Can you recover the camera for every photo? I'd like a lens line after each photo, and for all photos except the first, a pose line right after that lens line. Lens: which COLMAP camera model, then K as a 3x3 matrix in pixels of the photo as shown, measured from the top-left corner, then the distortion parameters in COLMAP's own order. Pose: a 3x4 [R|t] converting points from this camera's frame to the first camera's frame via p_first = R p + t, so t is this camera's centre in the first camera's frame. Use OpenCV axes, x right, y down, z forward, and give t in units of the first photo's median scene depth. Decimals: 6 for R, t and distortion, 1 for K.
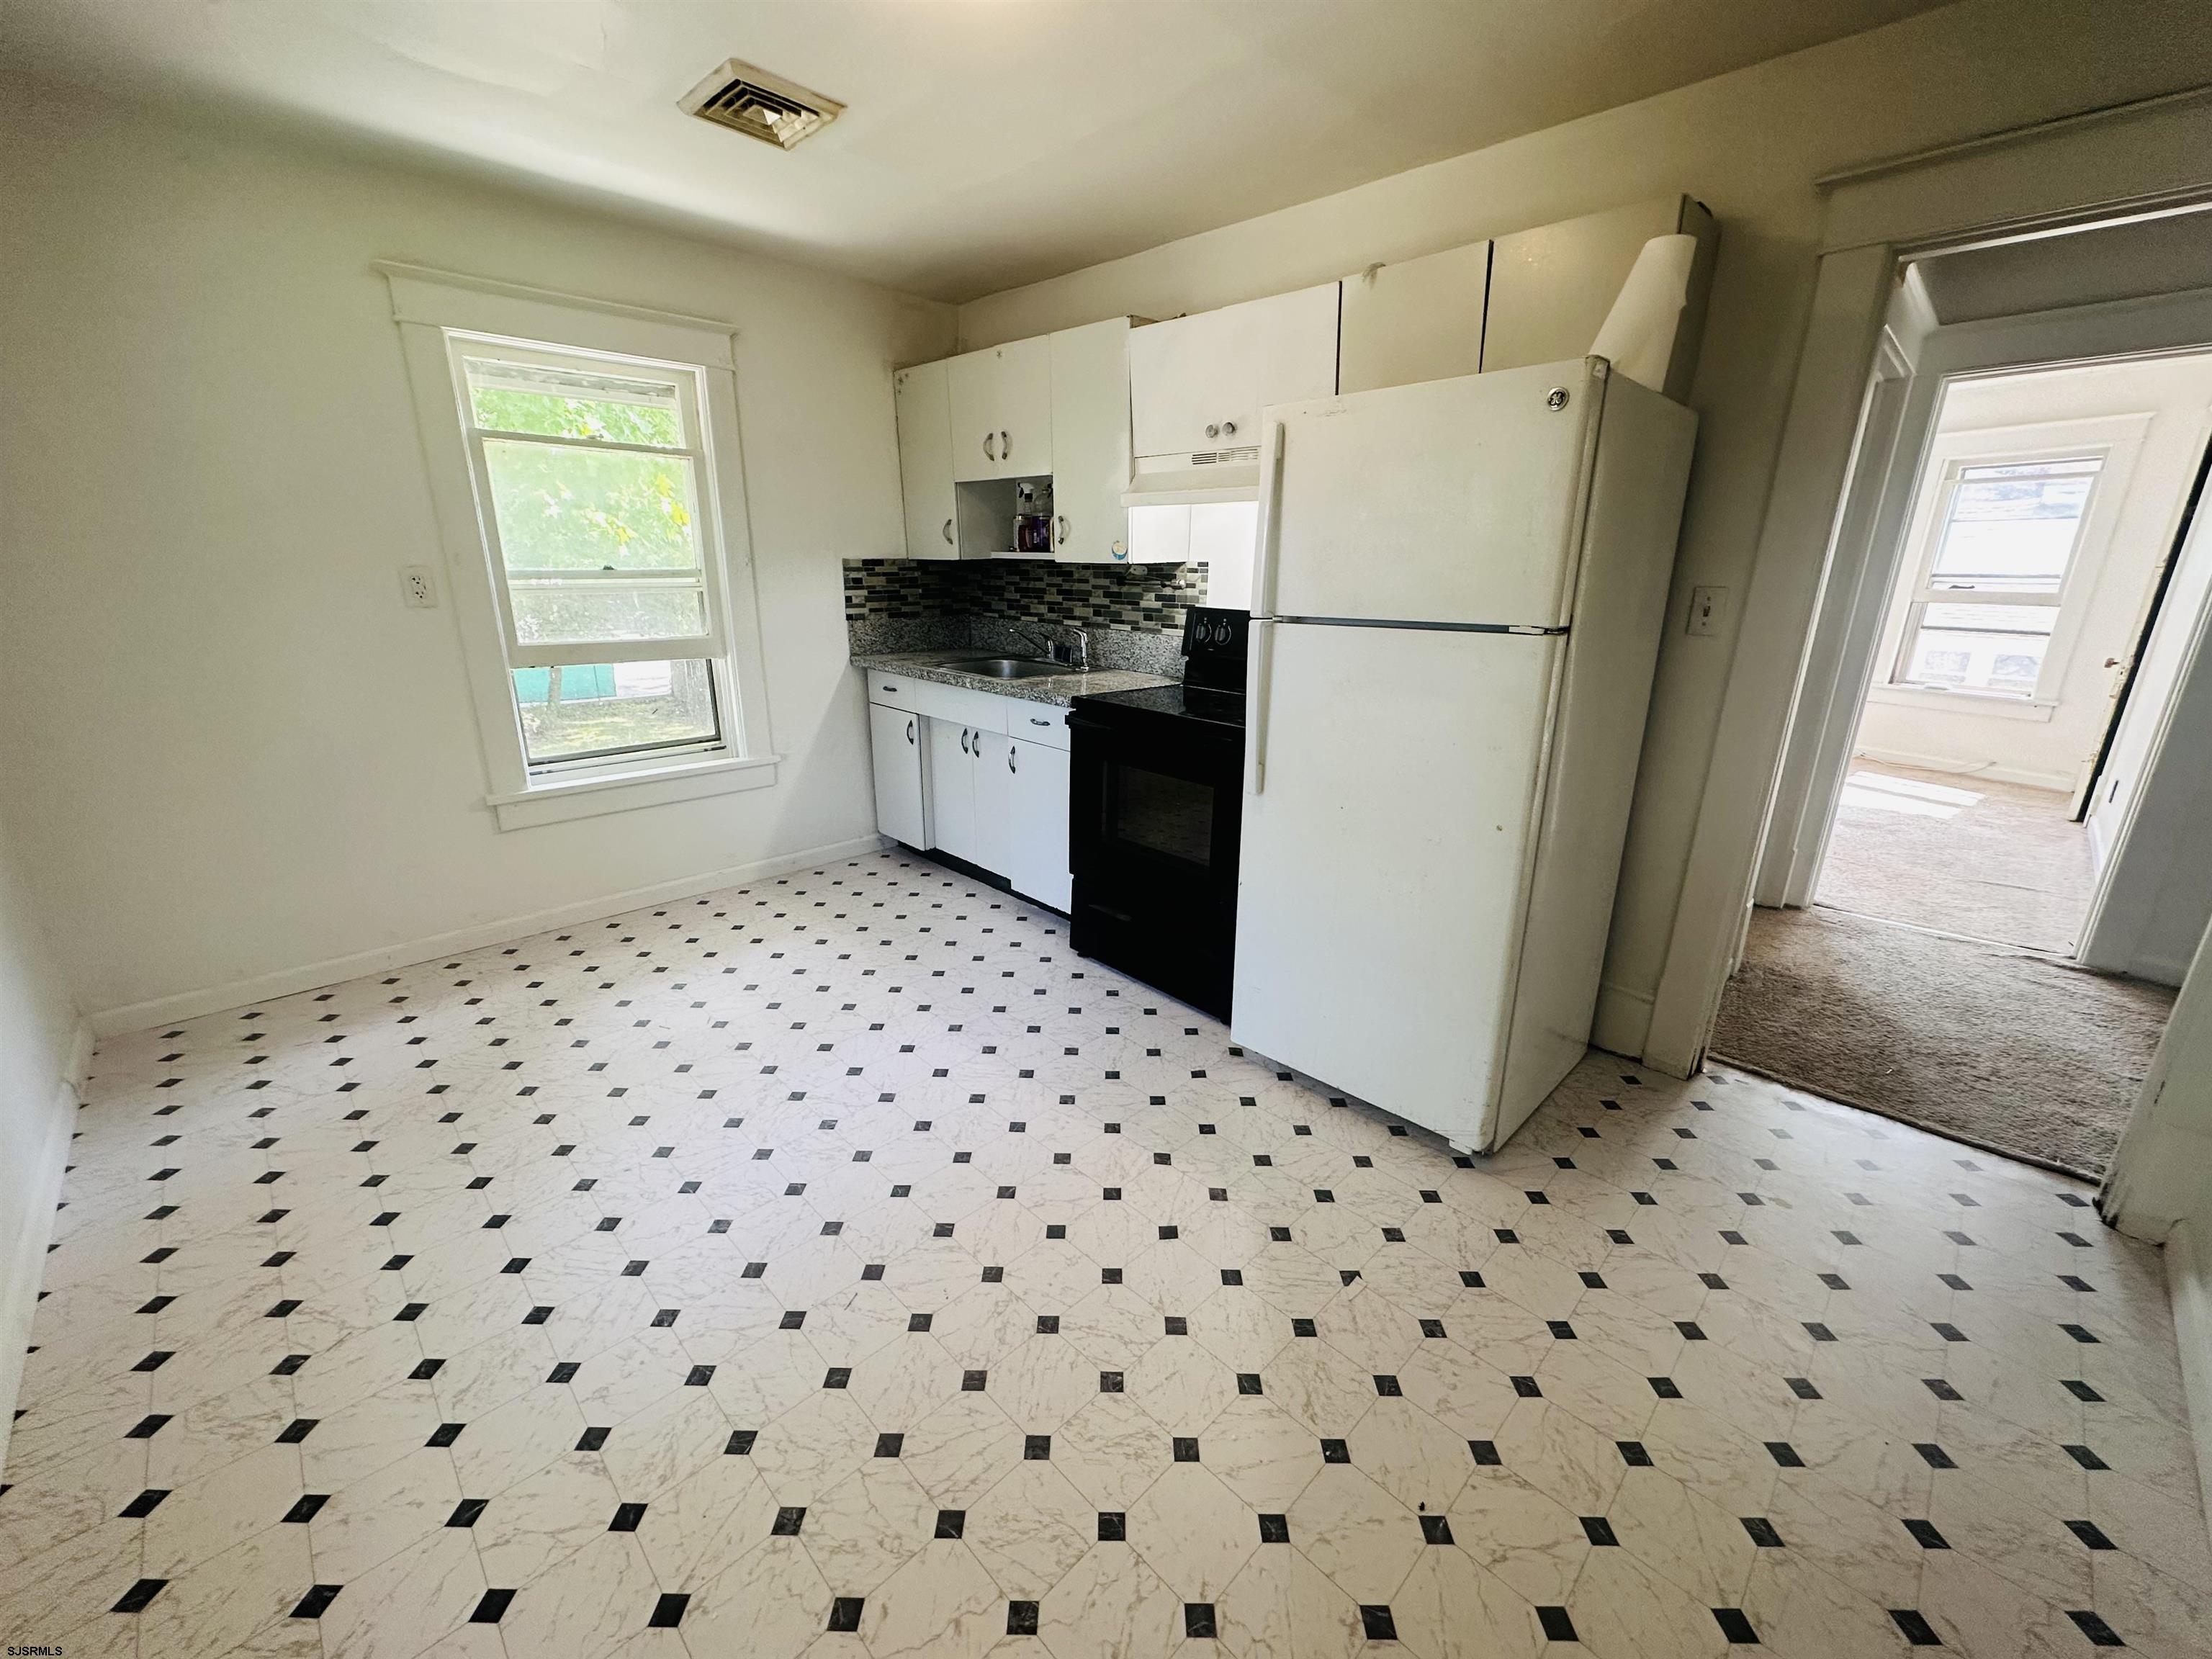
lens RADIAL K [[880.1, 0, 1104.3], [0, 880.1, 831.6], [0, 0, 1]] dist [-0.000512, 0.000336]
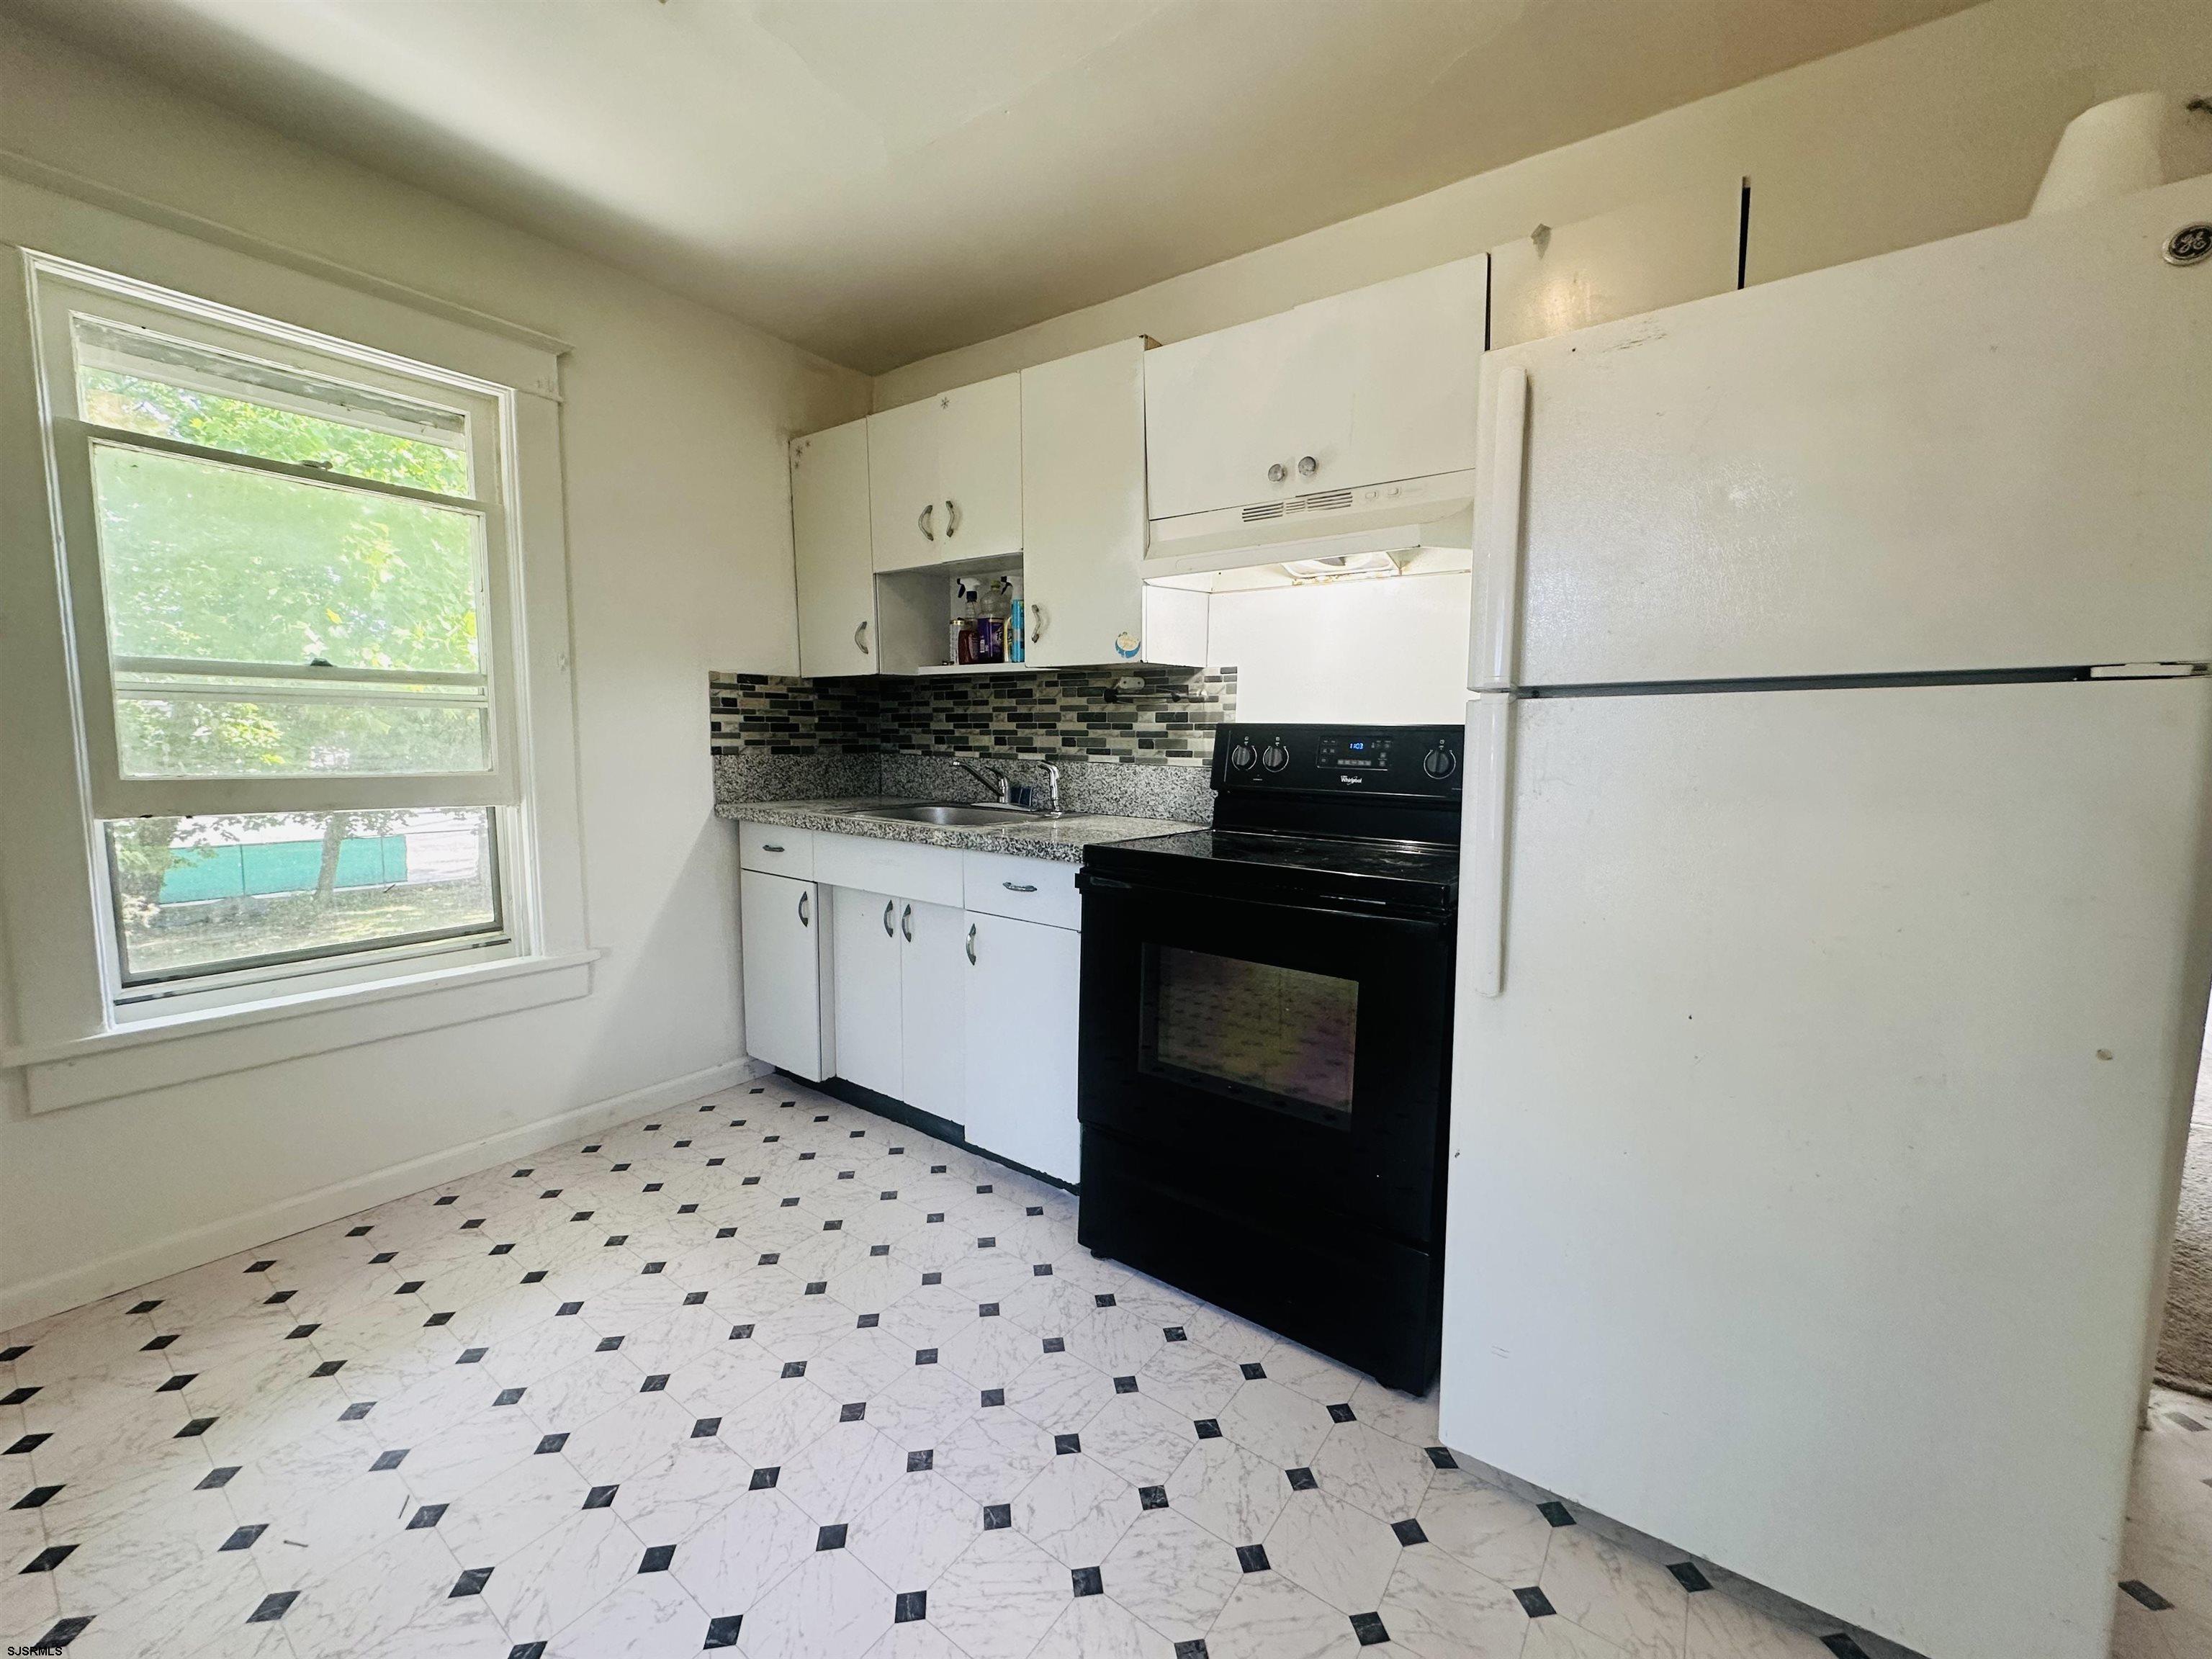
lens RADIAL K [[880.1, 0, 1103.5], [0, 880.1, 831.1], [0, 0, 1]] dist [-0.000512, 0.000336]
pose [[0.986654, -0.017174, 0.161923, -0.118225], [0.048145, 0.980729, -0.189346, -0.036367], [-0.155551, 0.194615, 0.968467, 0.335063]]
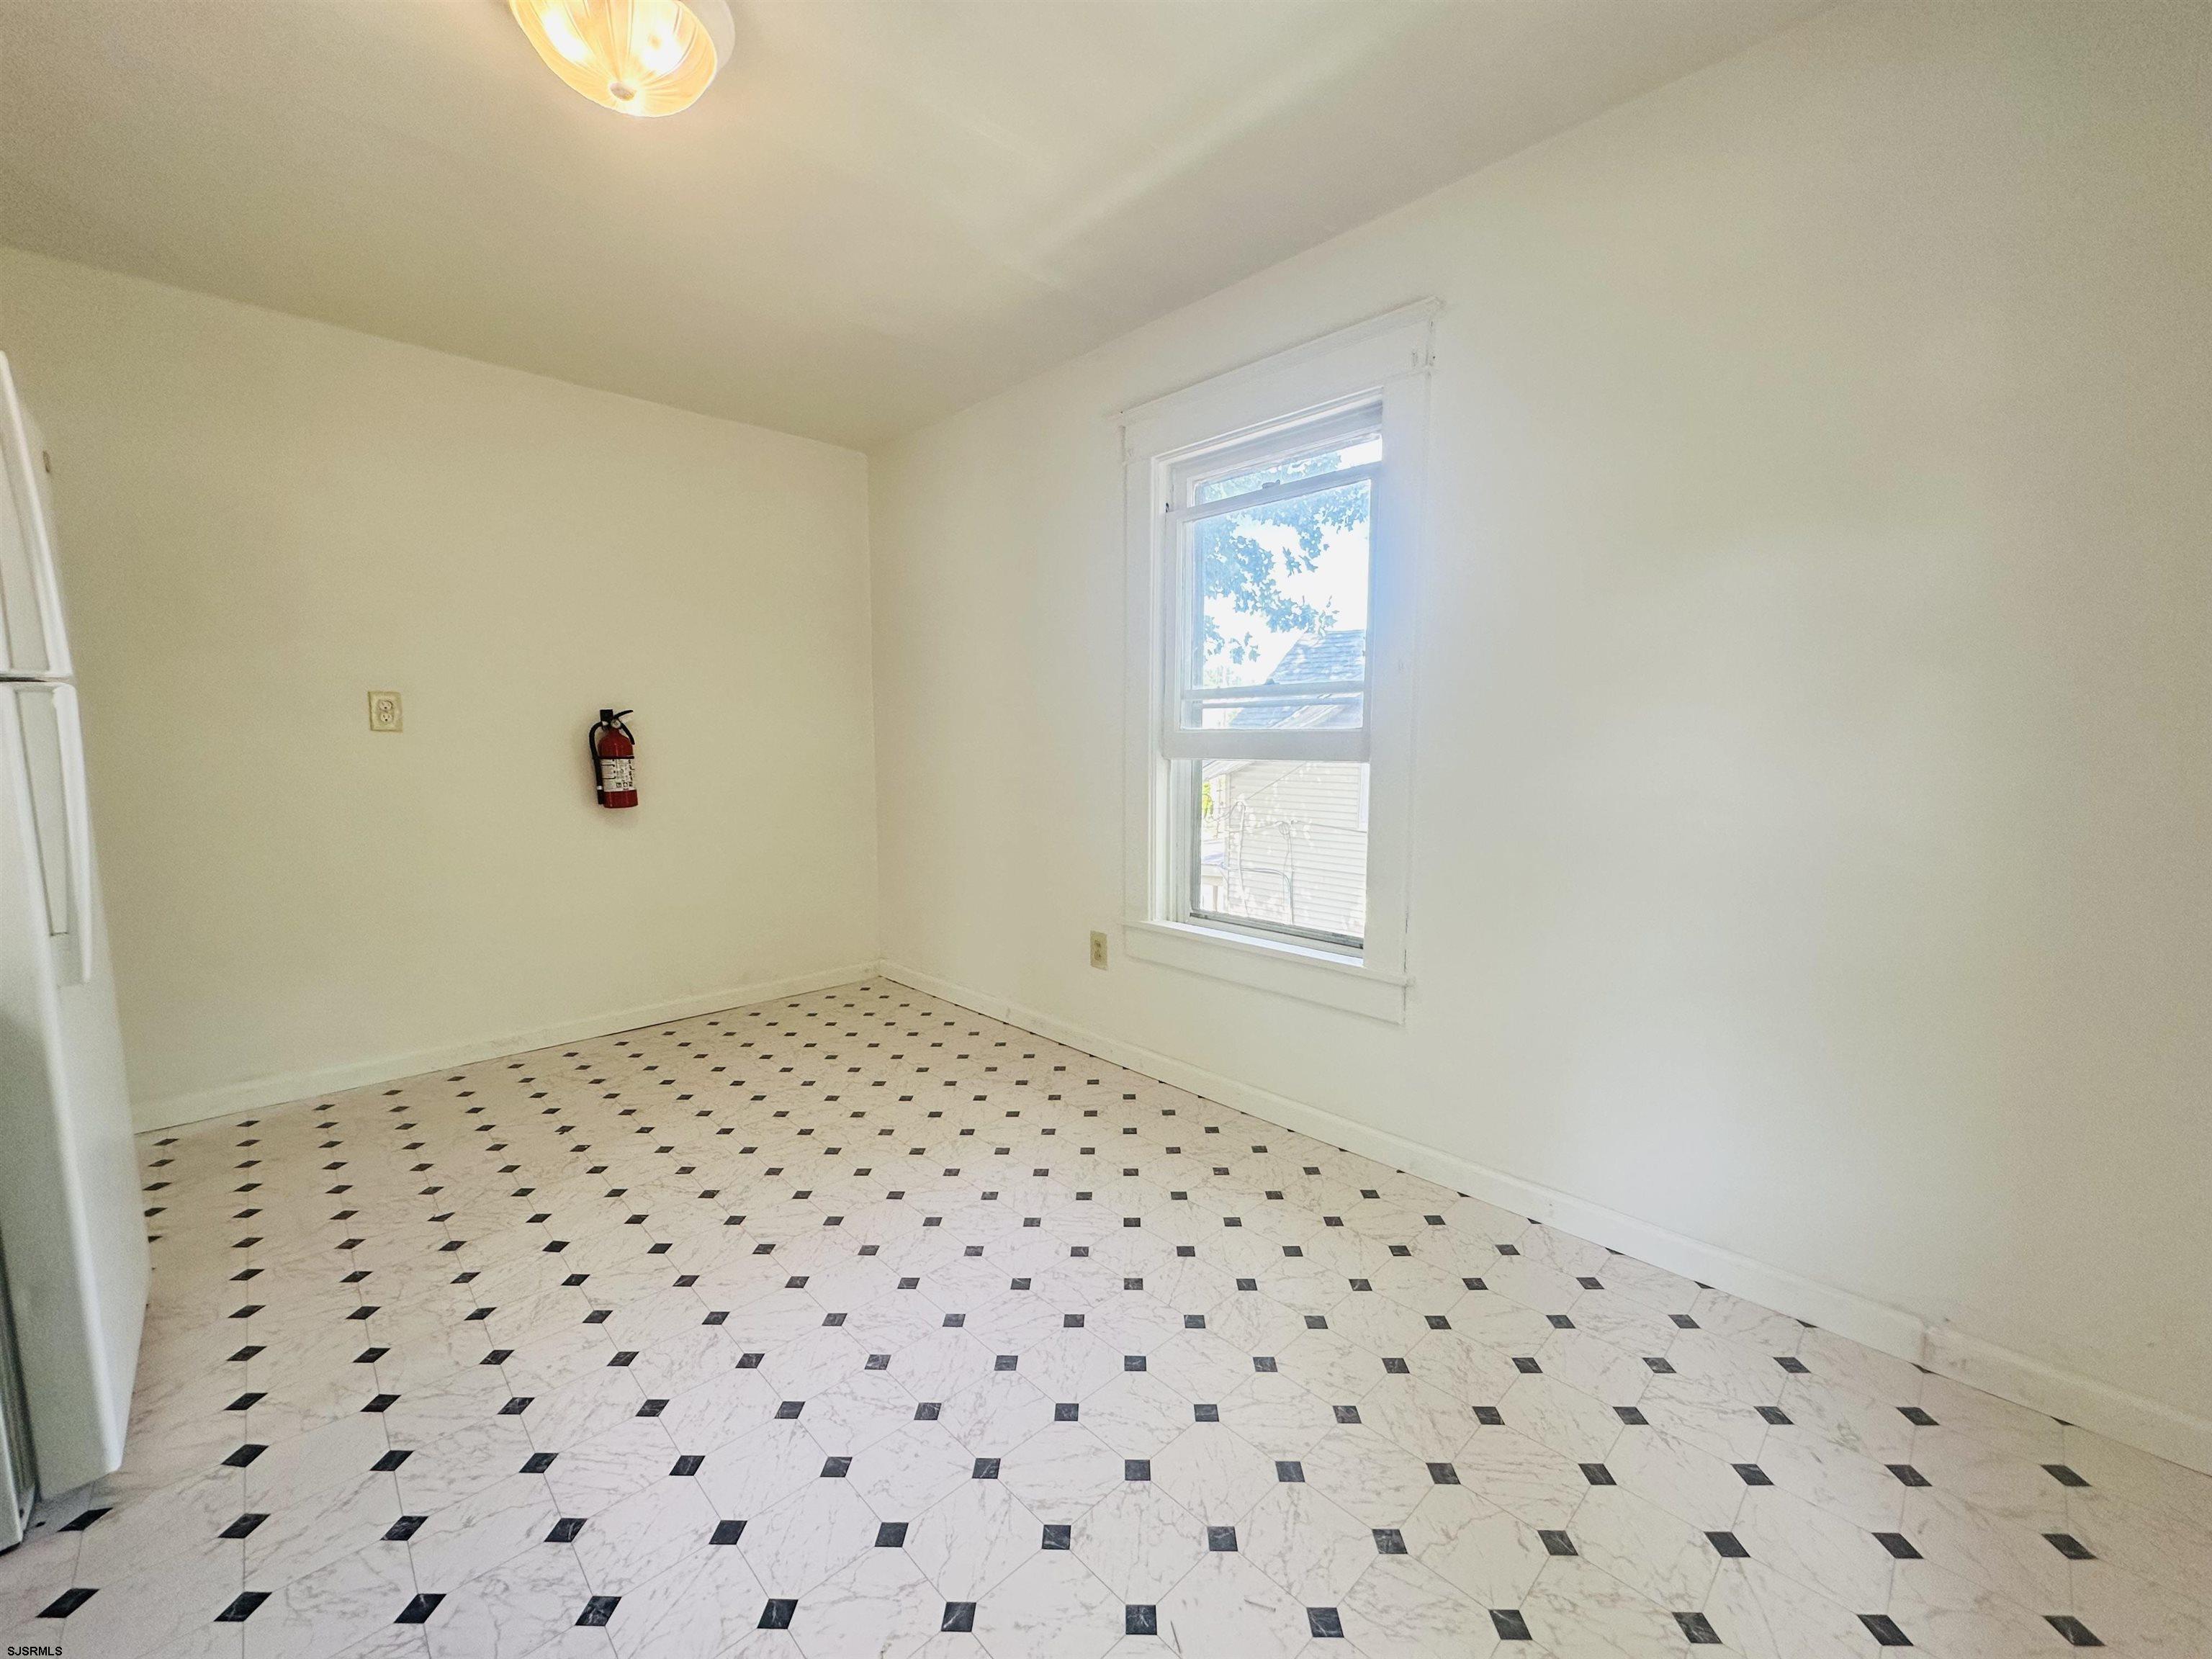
lens RADIAL K [[880.1, 0, 1101.6], [0, 880.1, 830.3], [0, 0, 1]] dist [-0.000512, 0.000336]
pose [[-0.999907, -0.008583, 0.010636, -0.354554], [-0.003754, 0.920779, 0.390066, -0.256084], [-0.013142, 0.389990, -0.920725, 1.054945]]
